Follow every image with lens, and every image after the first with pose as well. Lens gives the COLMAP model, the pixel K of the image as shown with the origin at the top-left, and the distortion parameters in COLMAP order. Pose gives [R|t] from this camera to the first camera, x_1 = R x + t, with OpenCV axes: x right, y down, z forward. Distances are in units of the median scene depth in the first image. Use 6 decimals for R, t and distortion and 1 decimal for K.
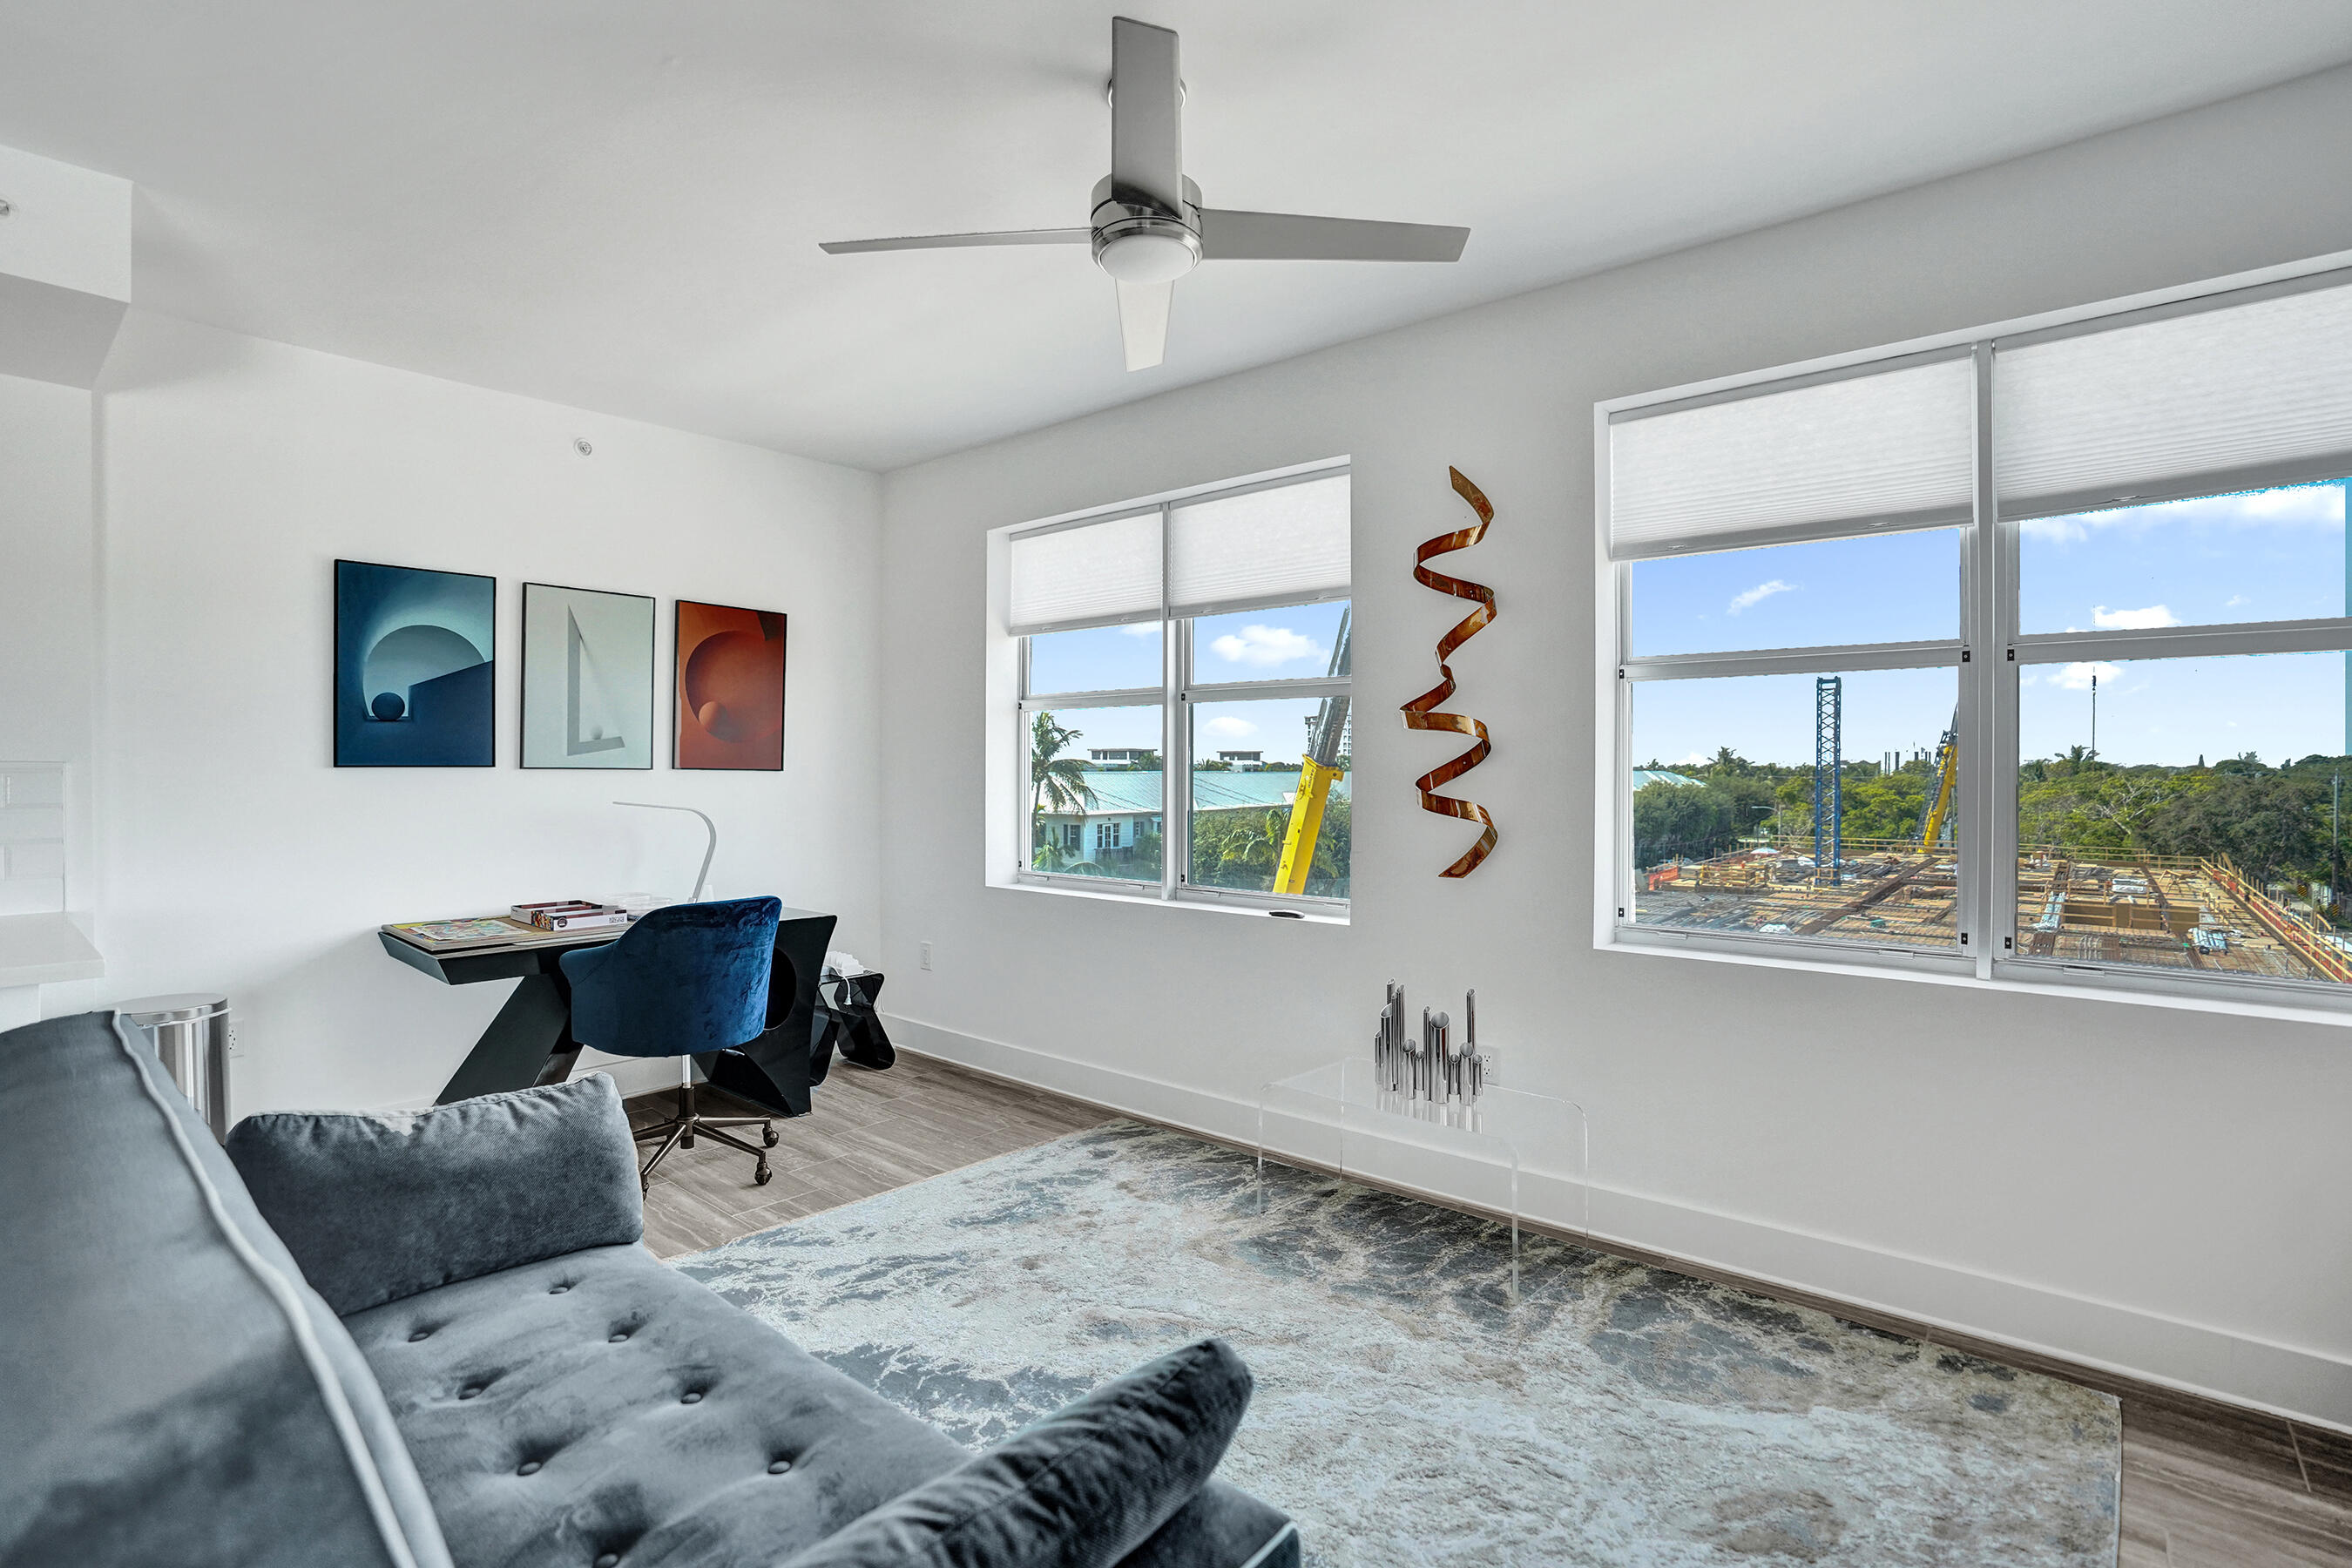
lens RADIAL K [[1110.9, 0, 1176.0], [0, 1110.9, 784.0], [0, 0, 1]] dist [-0.062232, 0.025396]
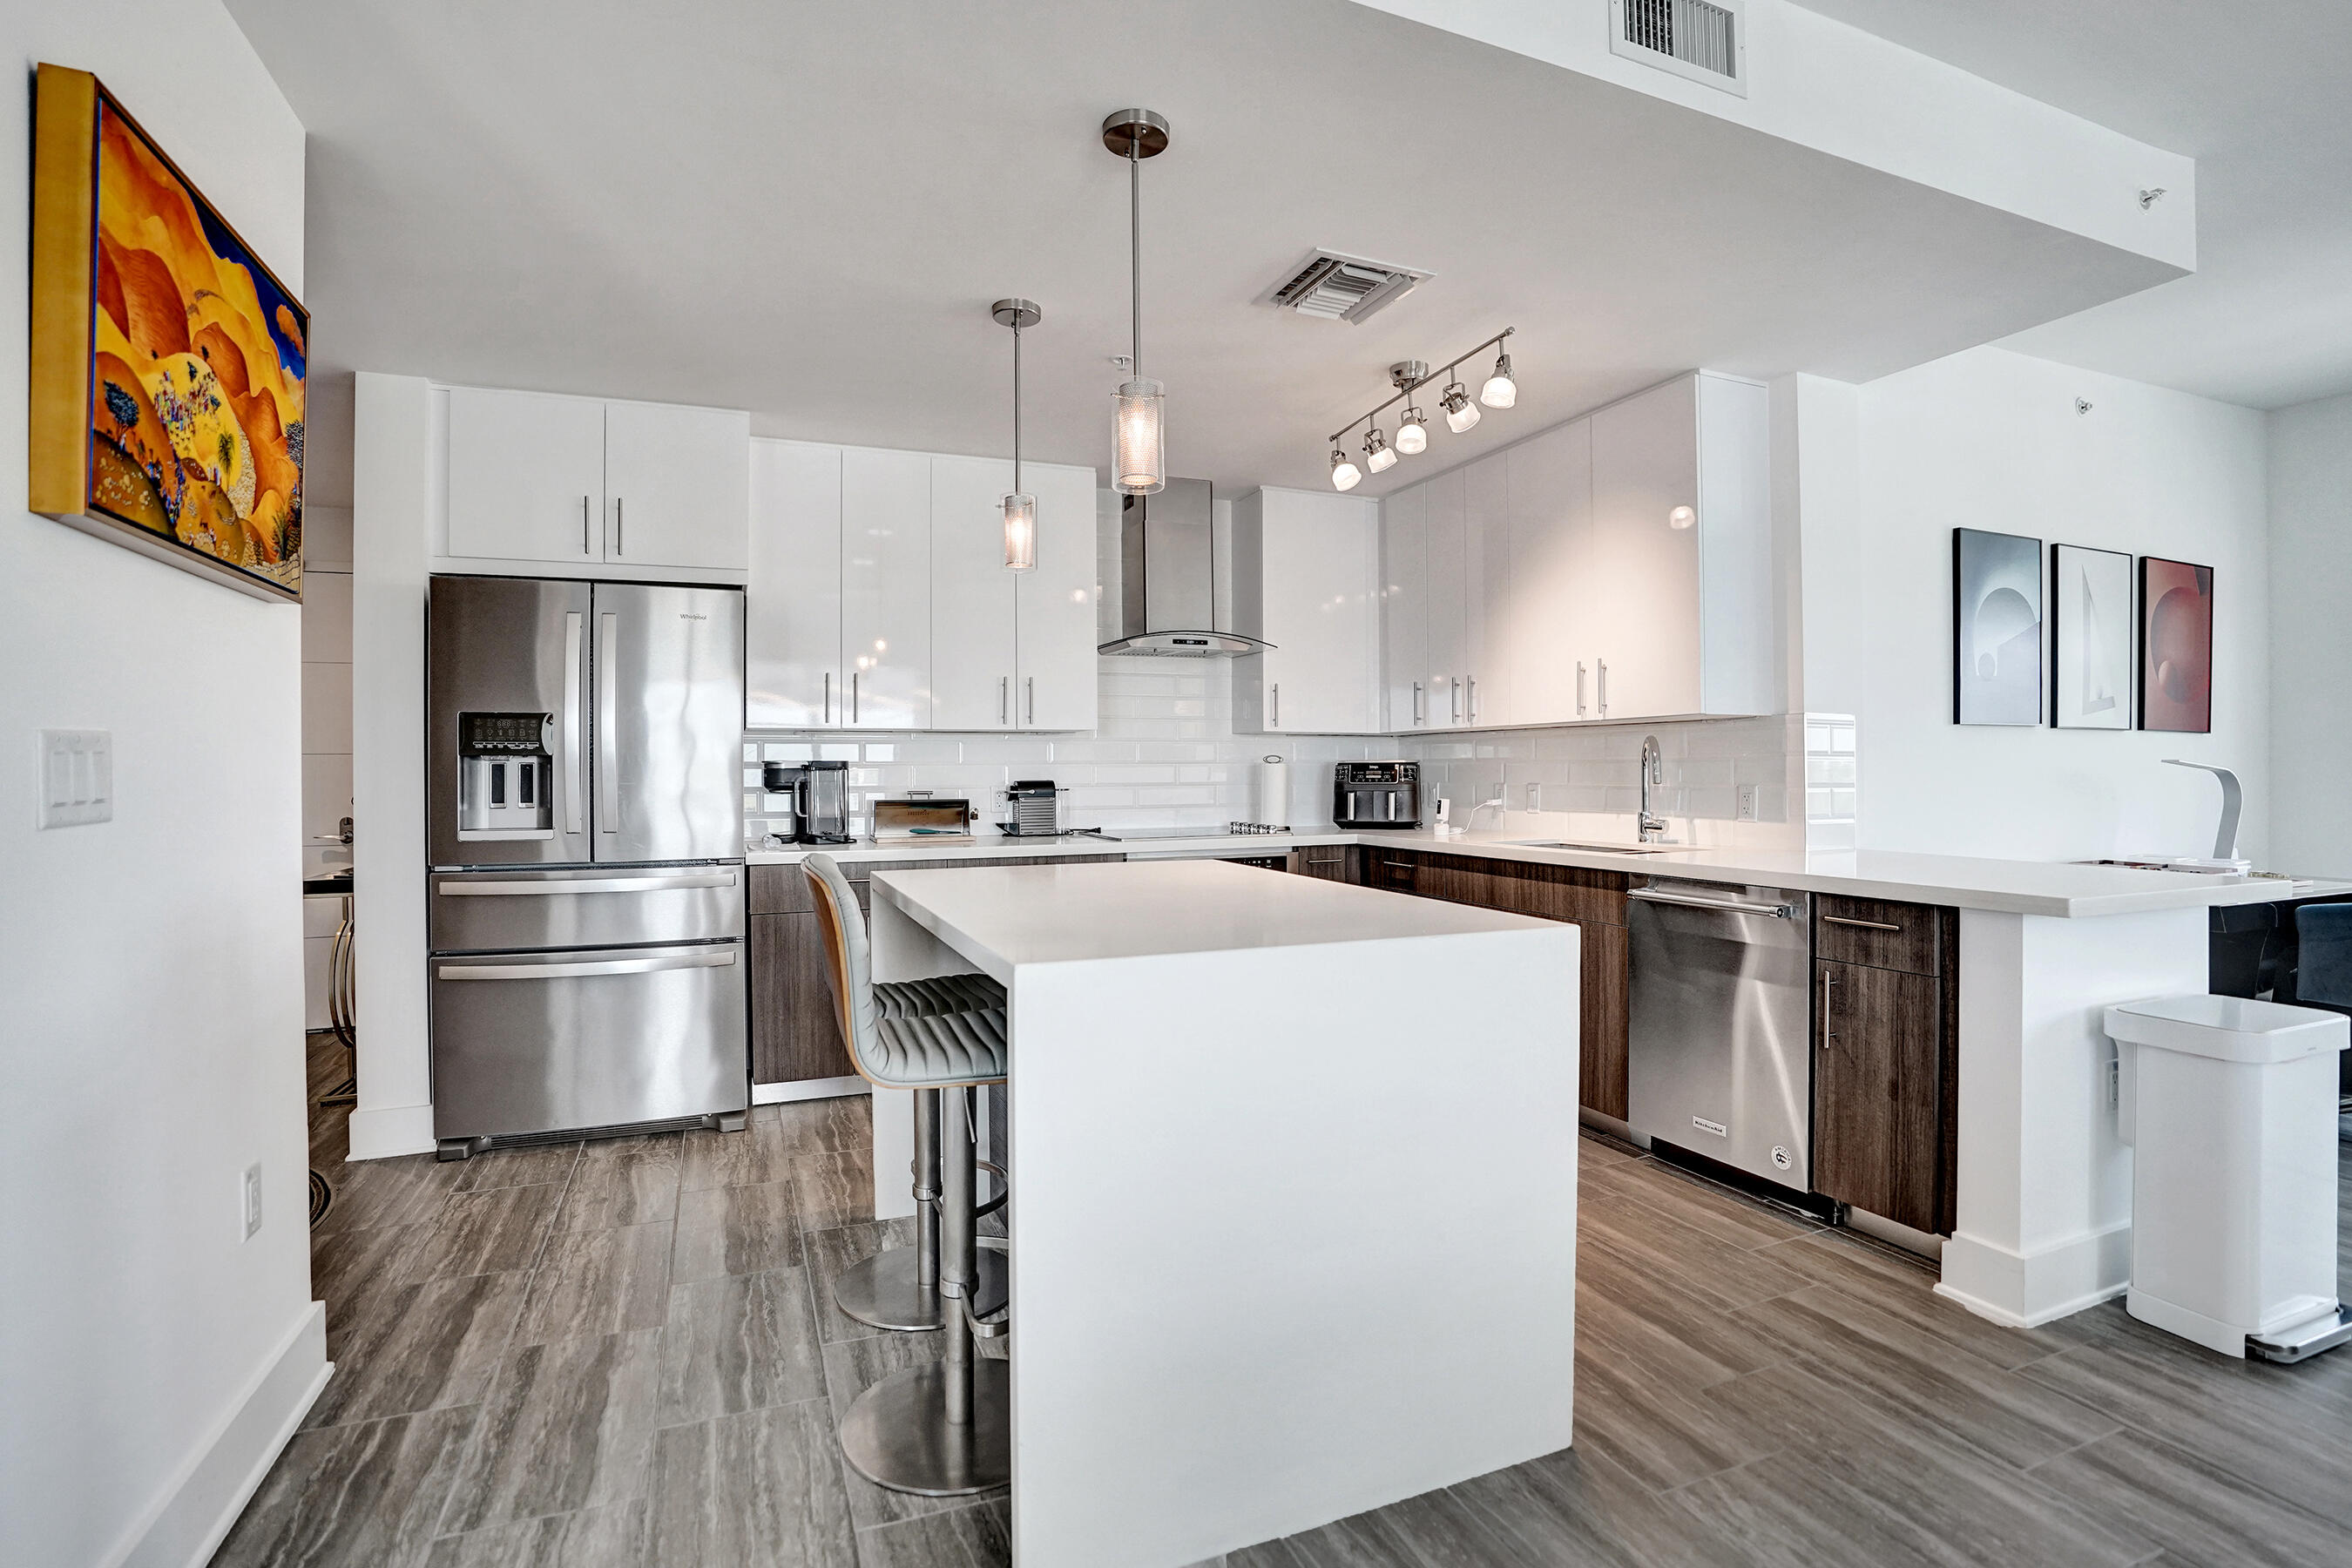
lens RADIAL K [[1101.8, 0, 1164.1], [0, 1101.8, 764.2], [0, 0, 1]] dist [-0.063334, 0.024199]
pose [[0.886487, -0.008236, -0.462680, -0.869000], [-0.001418, 0.999789, -0.020514, 0.041077], [0.462752, 0.018842, 0.886288, -0.262134]]
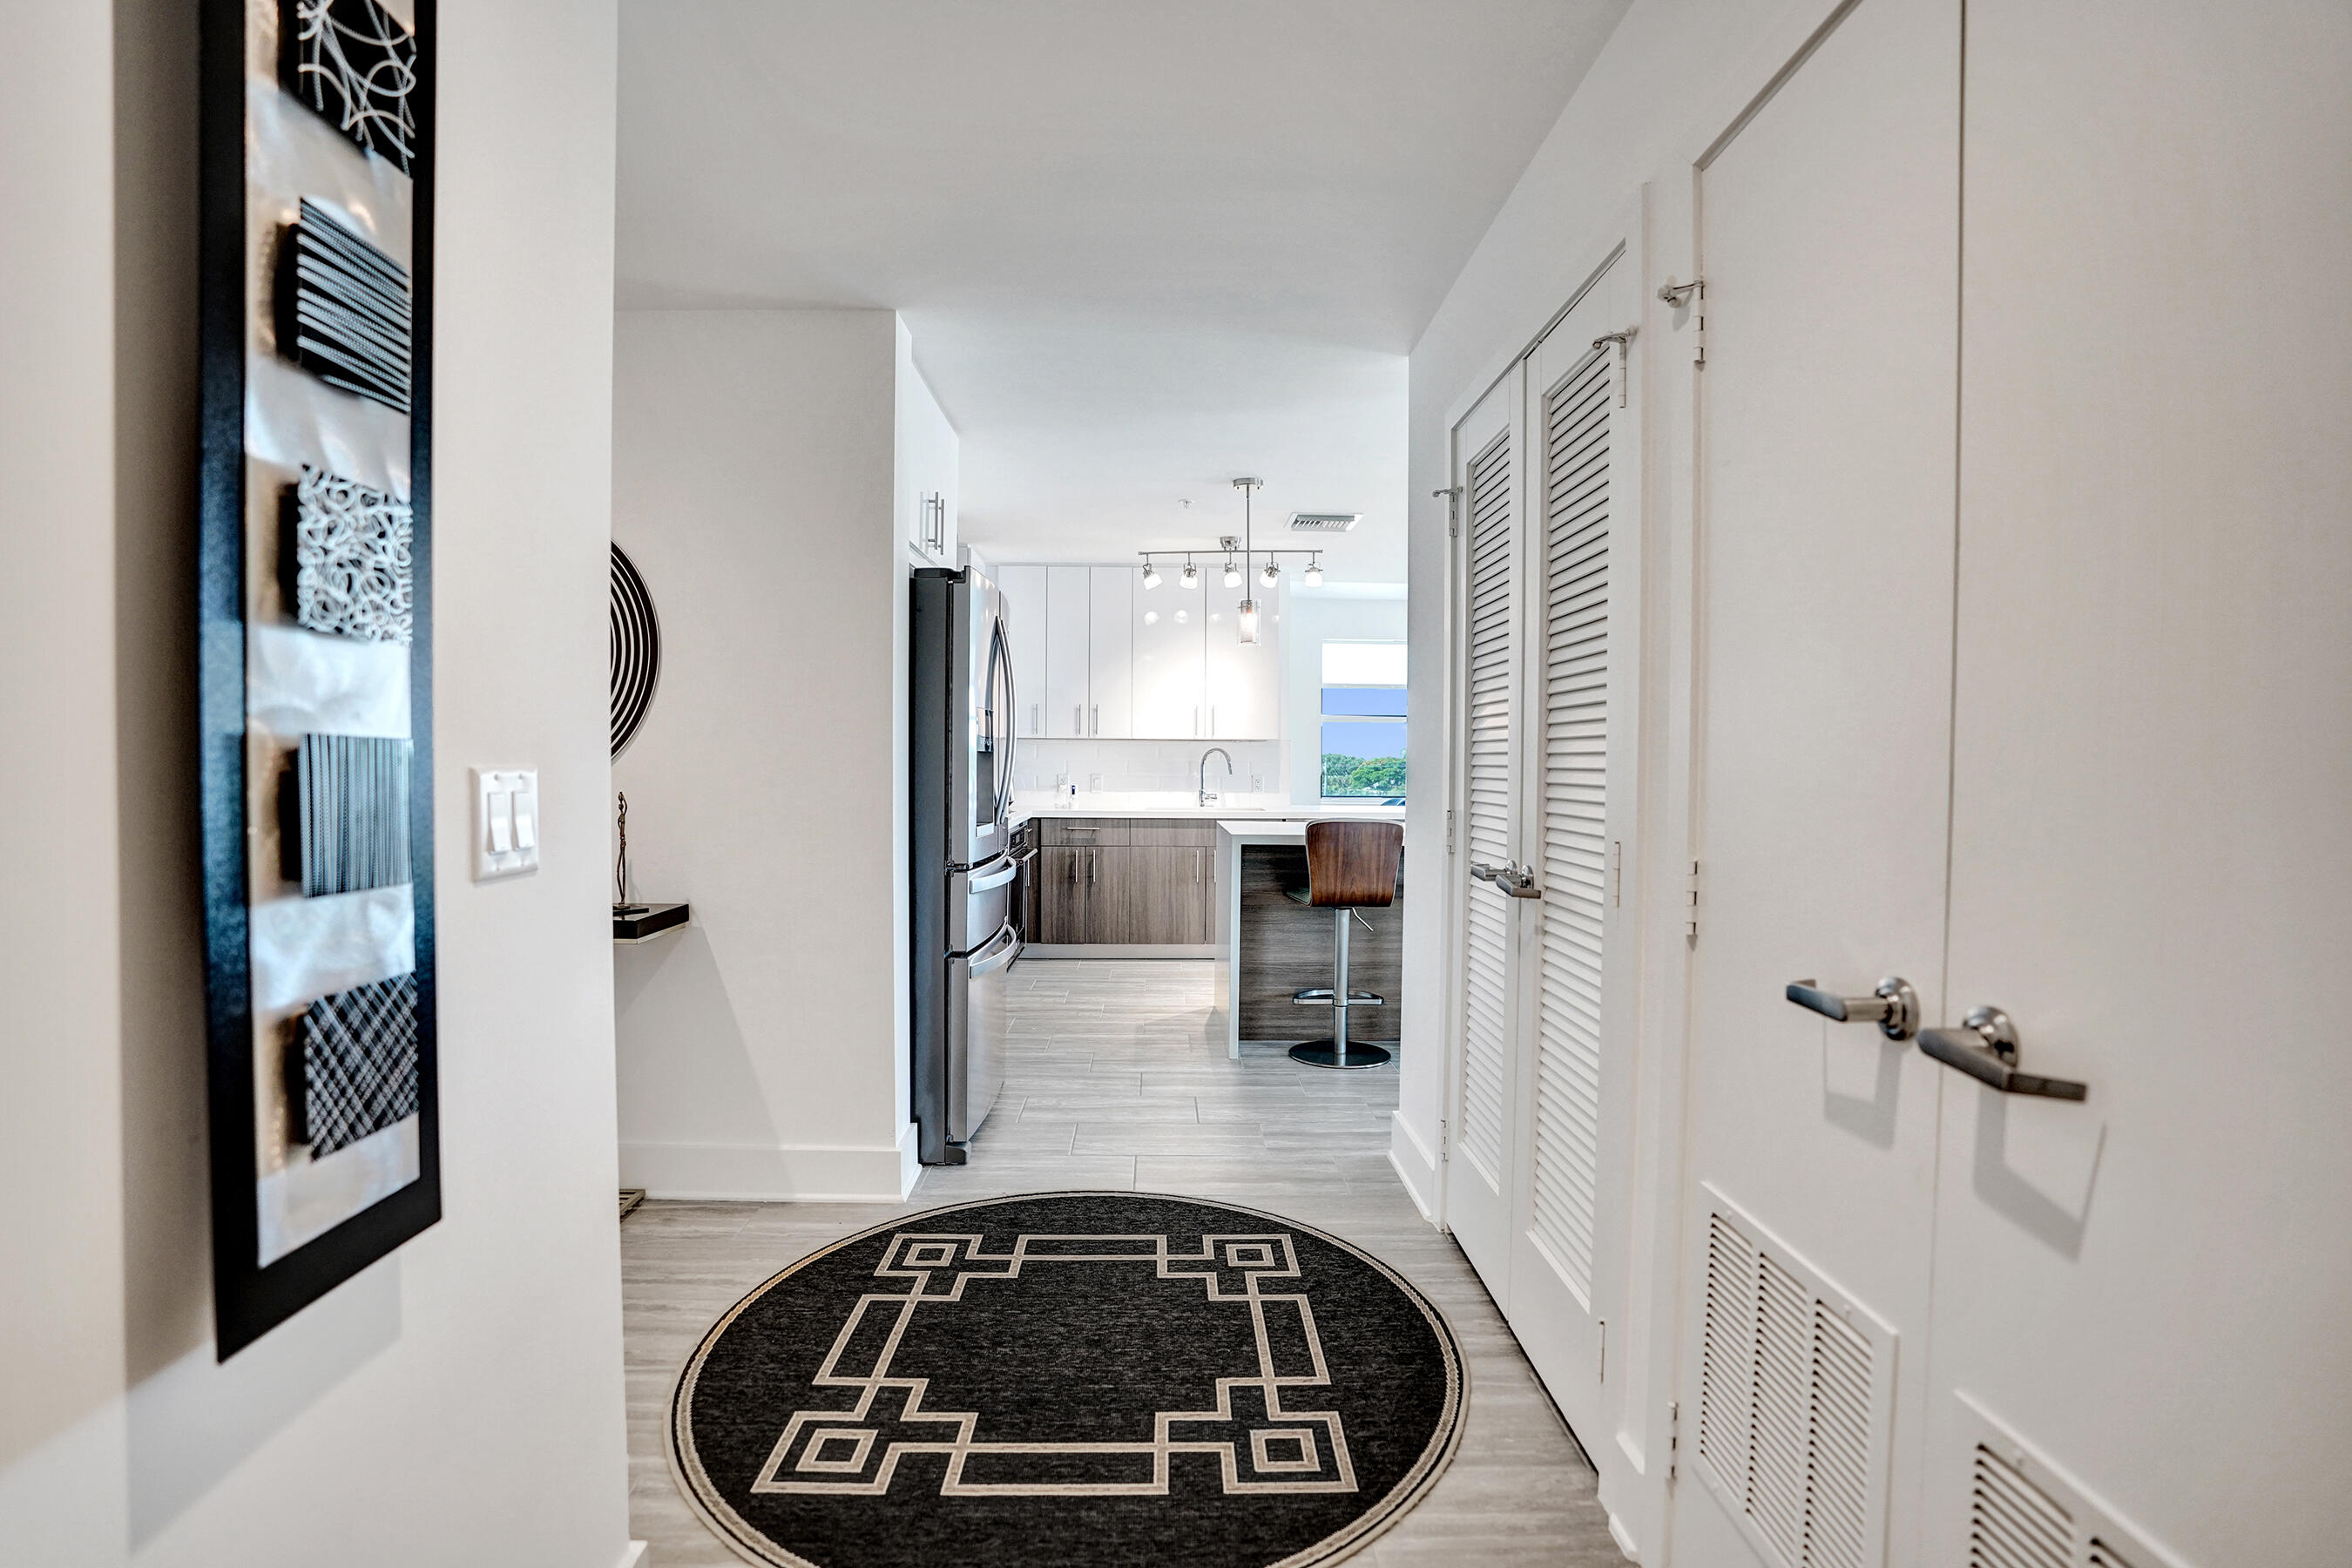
lens RADIAL K [[1087.7, 0, 1166.0], [0, 1087.7, 793.1], [0, 0, 1]] dist [-0.056716, 0.018990]
pose [[0.754350, -0.015992, 0.656278, -2.116636], [0.002635, 0.999769, 0.021333, 0.031412], [-0.656467, -0.014363, 0.754218, -0.489061]]
